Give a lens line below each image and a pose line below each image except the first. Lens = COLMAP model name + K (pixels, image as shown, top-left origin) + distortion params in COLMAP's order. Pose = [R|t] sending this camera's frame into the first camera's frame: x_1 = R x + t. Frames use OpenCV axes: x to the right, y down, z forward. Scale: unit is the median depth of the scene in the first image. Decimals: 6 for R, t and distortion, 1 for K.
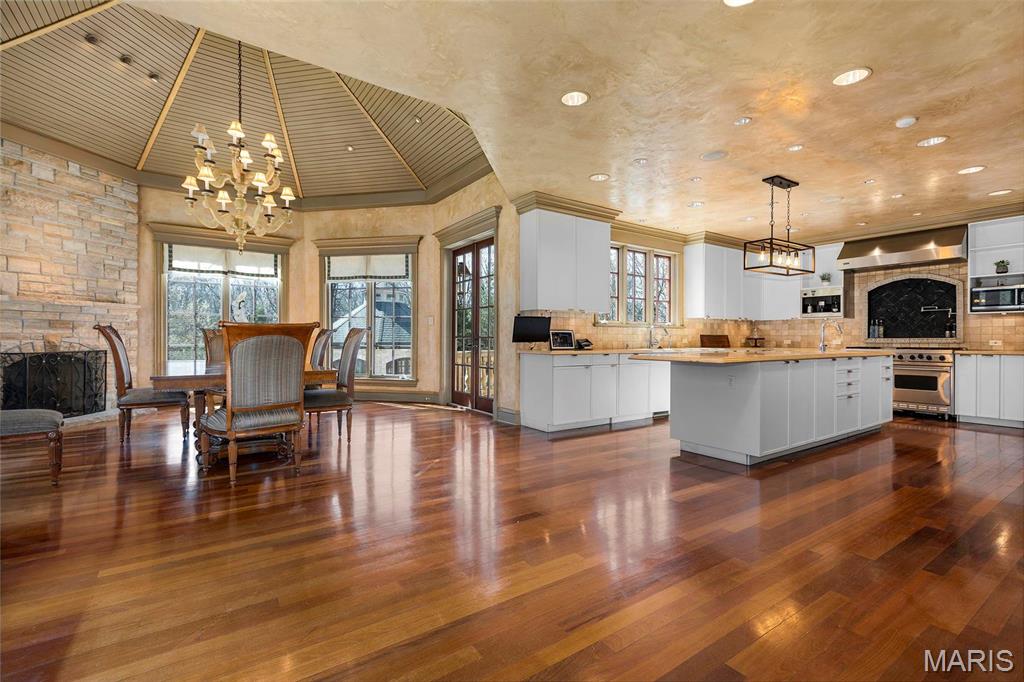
lens RADIAL K [[456.7, 0, 507.2], [0, 456.7, 339.3], [0, 0, 1]] dist [0.000249, -0.000089]
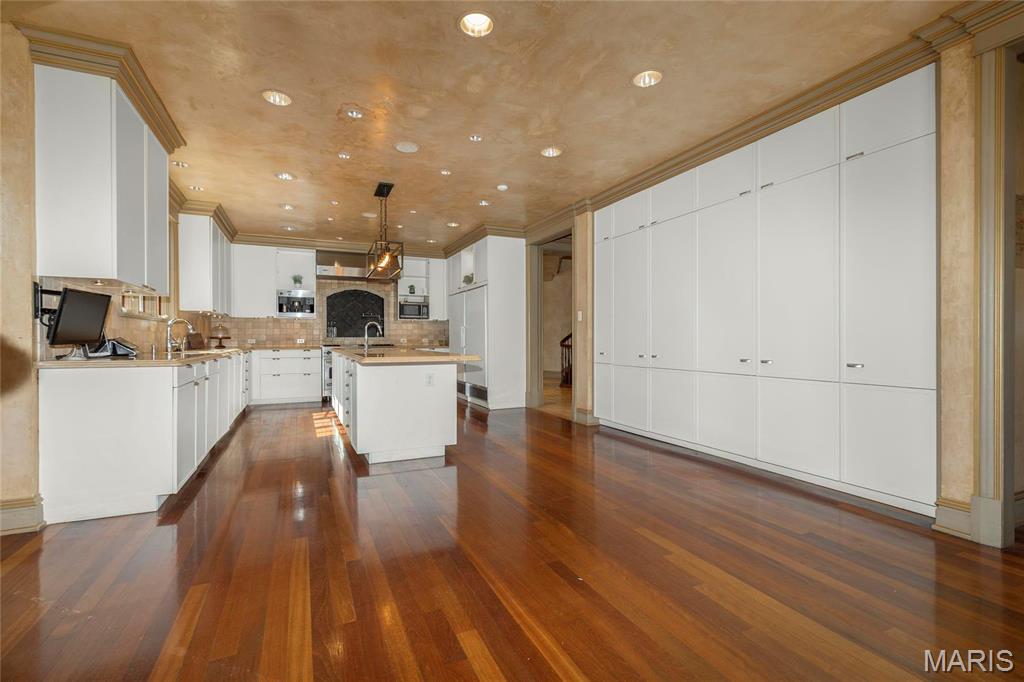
lens RADIAL K [[451.9, 0, 504.8], [0, 451.9, 340.6], [0, 0, 1]] dist [-0.002110, -0.000049]
pose [[0.164289, -0.006240, 0.986392, -0.285836], [0.004699, 0.999974, 0.005544, 0.002237], [-0.986401, 0.003724, 0.164314, 0.394547]]
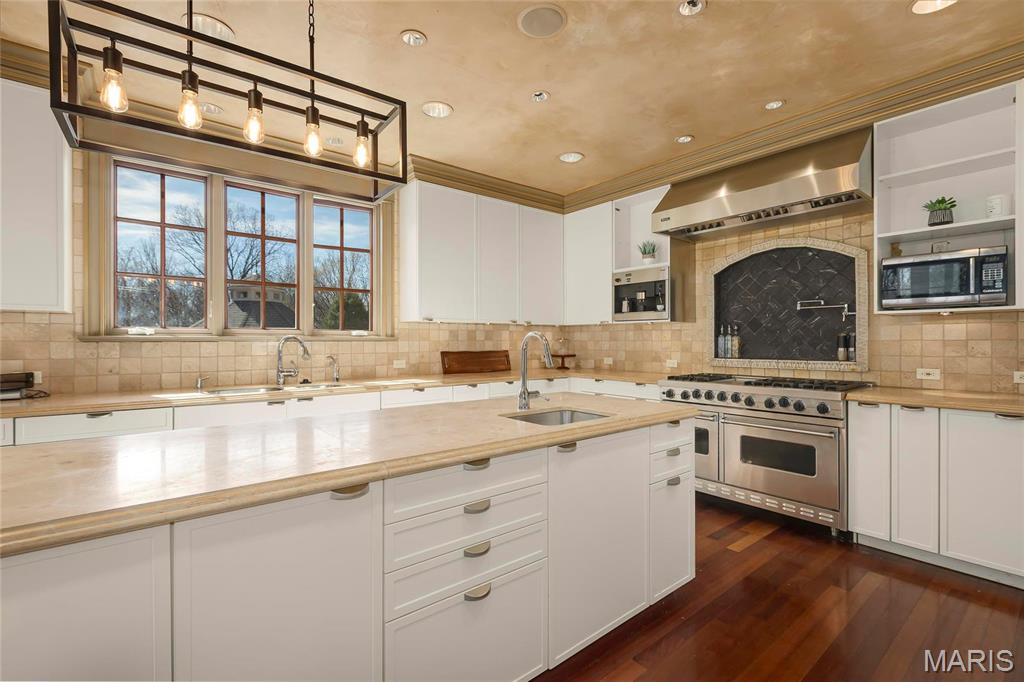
lens RADIAL K [[456.7, 0, 505.9], [0, 456.7, 340.6], [0, 0, 1]] dist [0.000249, -0.000089]
pose [[0.996600, -0.002829, 0.082346, 0.527026], [0.002939, 0.999995, -0.001210, -0.025800], [-0.082342, 0.001448, 0.996603, 0.500834]]
